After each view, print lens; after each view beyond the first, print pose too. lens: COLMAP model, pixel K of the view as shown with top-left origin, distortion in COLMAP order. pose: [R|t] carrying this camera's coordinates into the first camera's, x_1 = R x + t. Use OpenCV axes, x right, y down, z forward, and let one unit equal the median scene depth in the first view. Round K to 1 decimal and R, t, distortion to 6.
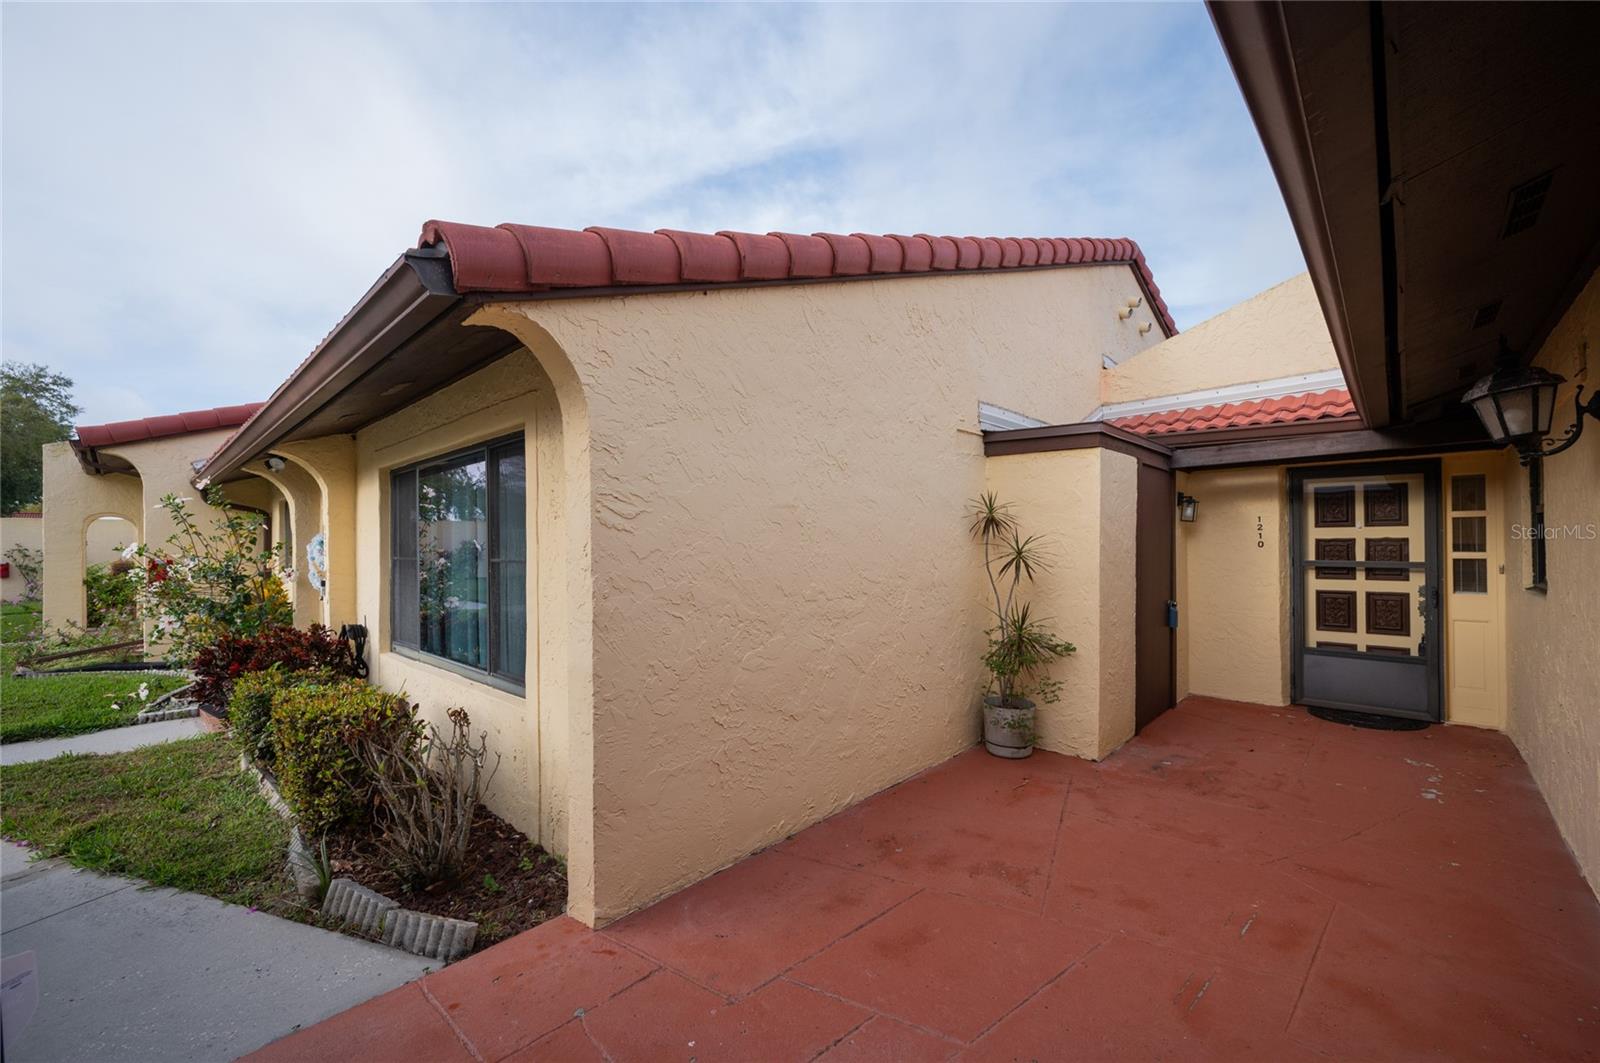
lens RADIAL K [[638.2, 0, 799.9], [0, 638.2, 539.6], [0, 0, 1]] dist [0.000199, 0.000074]
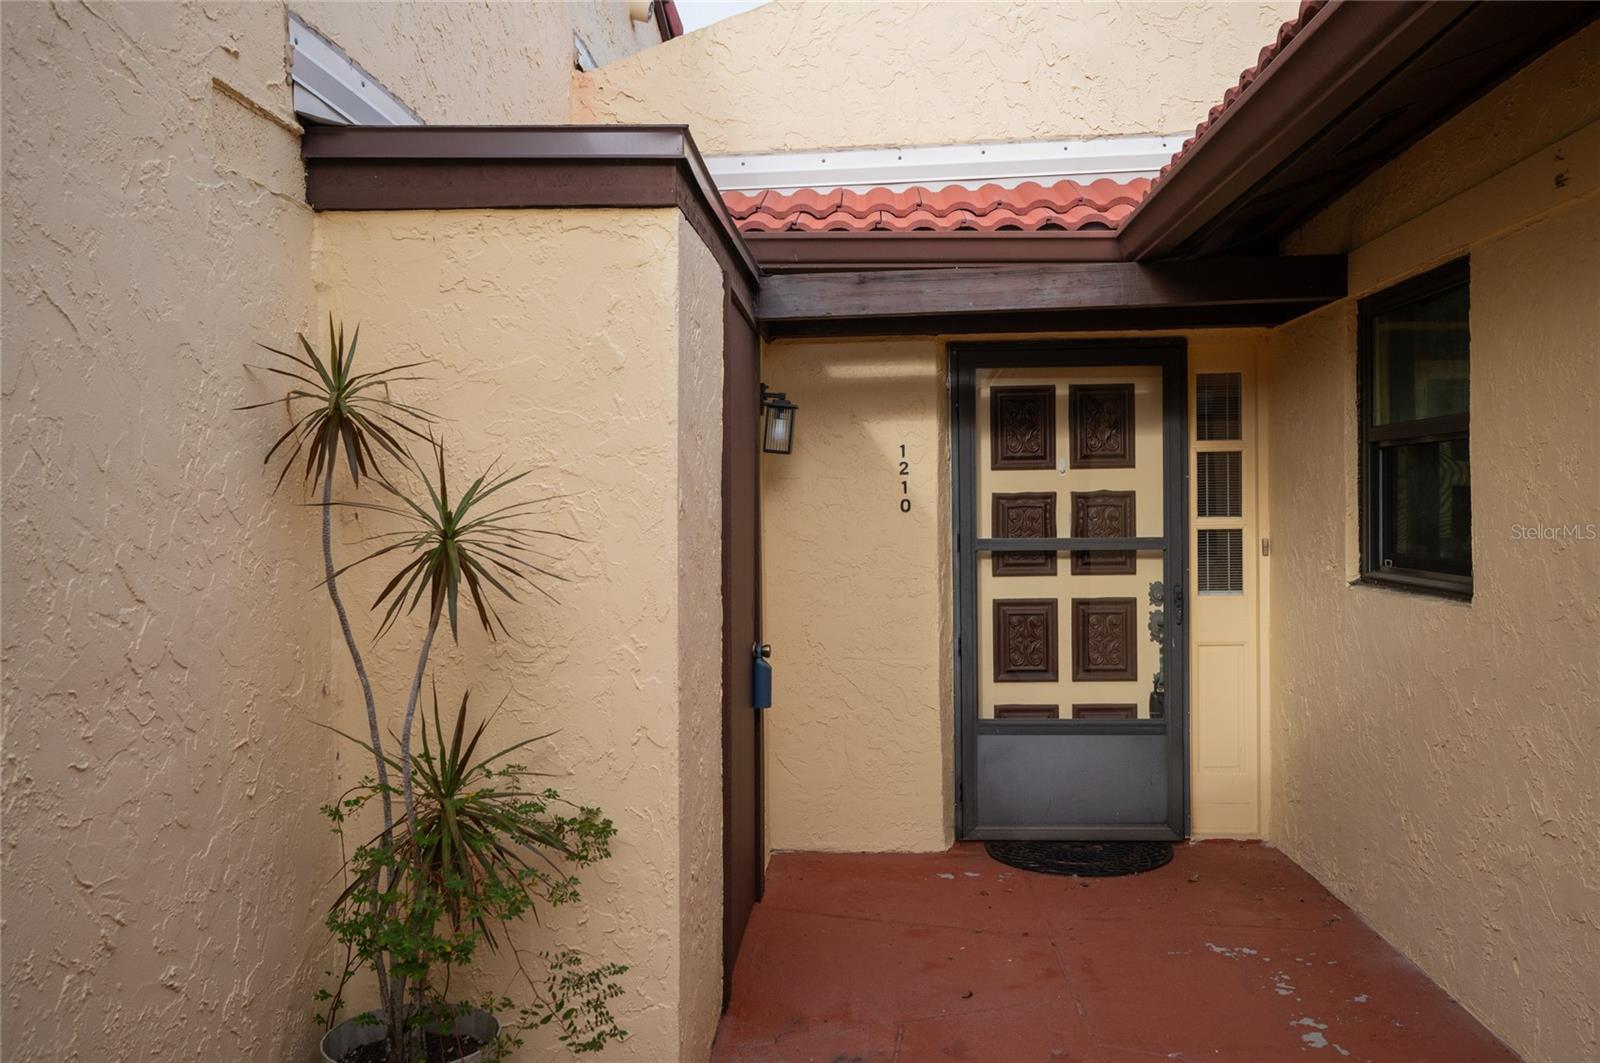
lens RADIAL K [[1286.0, 0, 799.1], [0, 1286.0, 537.2], [0, 0, 1]] dist [-0.006828, -0.001423]
pose [[0.759877, -0.019989, 0.649760, 0.071682], [0.005814, 0.999696, 0.023955, 0.008132], [-0.650041, -0.014425, 0.759762, 0.387118]]
